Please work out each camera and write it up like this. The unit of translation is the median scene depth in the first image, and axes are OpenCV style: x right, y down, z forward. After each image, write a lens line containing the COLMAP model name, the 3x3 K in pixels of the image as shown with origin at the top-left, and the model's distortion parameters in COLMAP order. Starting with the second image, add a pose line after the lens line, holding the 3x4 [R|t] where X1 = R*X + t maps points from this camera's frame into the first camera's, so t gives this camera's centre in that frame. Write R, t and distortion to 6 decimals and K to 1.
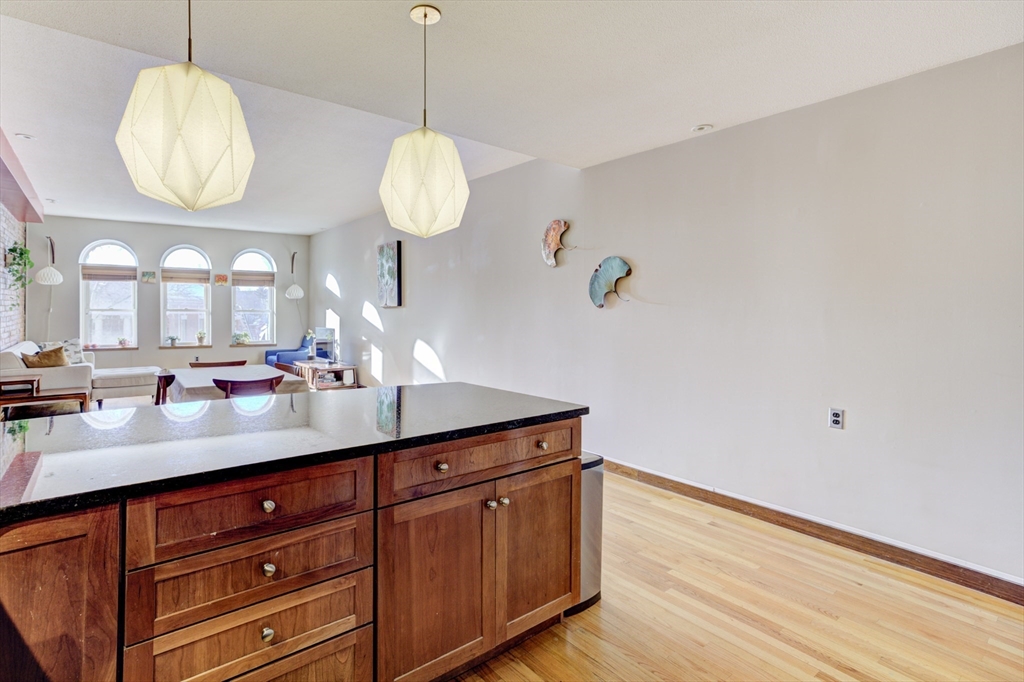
lens RADIAL K [[496.3, 0, 456.0], [0, 496.3, 308.2], [0, 0, 1]] dist [0.029420, 0.000677]
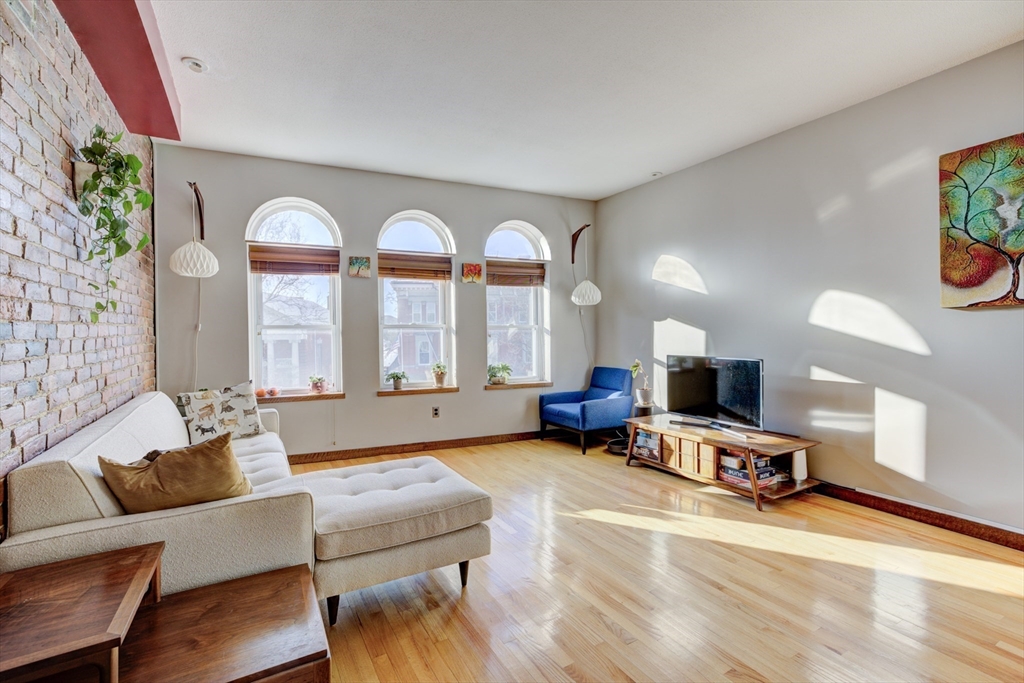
lens RADIAL K [[457.7, 0, 511.9], [0, 457.7, 337.0], [0, 0, 1]] dist [0.001678, 0.001190]
pose [[0.996227, -0.012444, -0.085884, -0.412194], [0.013471, 0.999844, 0.011389, 0.012135], [0.085729, -0.012503, 0.996240, 0.523037]]
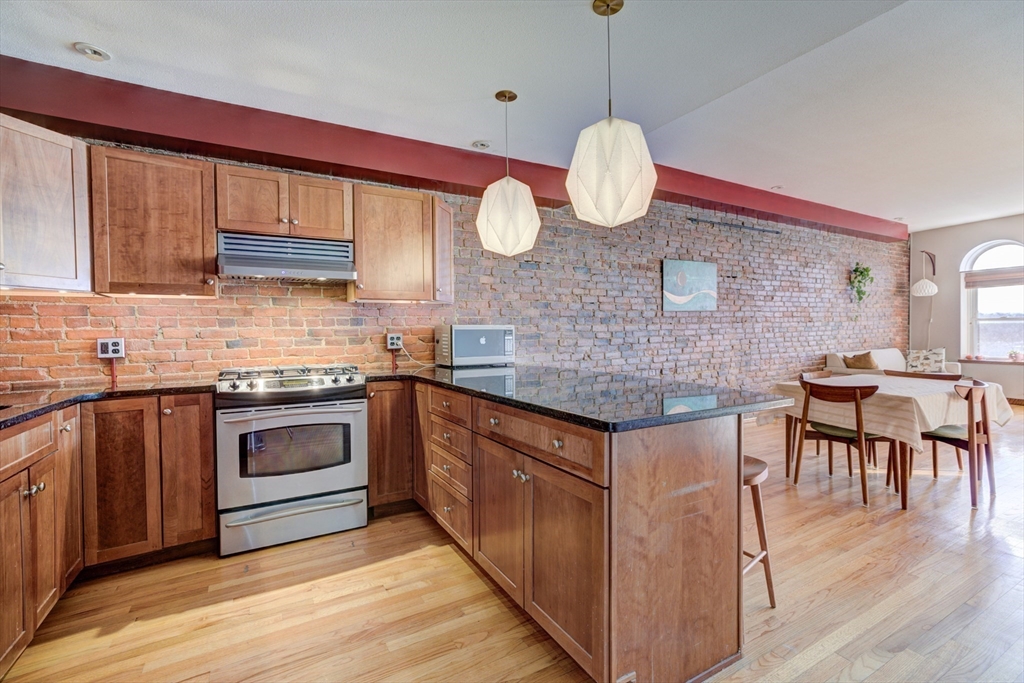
lens RADIAL K [[457.7, 0, 511.9], [0, 457.7, 337.0], [0, 0, 1]] dist [0.001678, 0.001190]
pose [[-0.093947, 0.009590, -0.995531, 0.210832], [0.012446, 0.999887, 0.008457, 0.018066], [0.995499, -0.011596, -0.094056, 0.217813]]
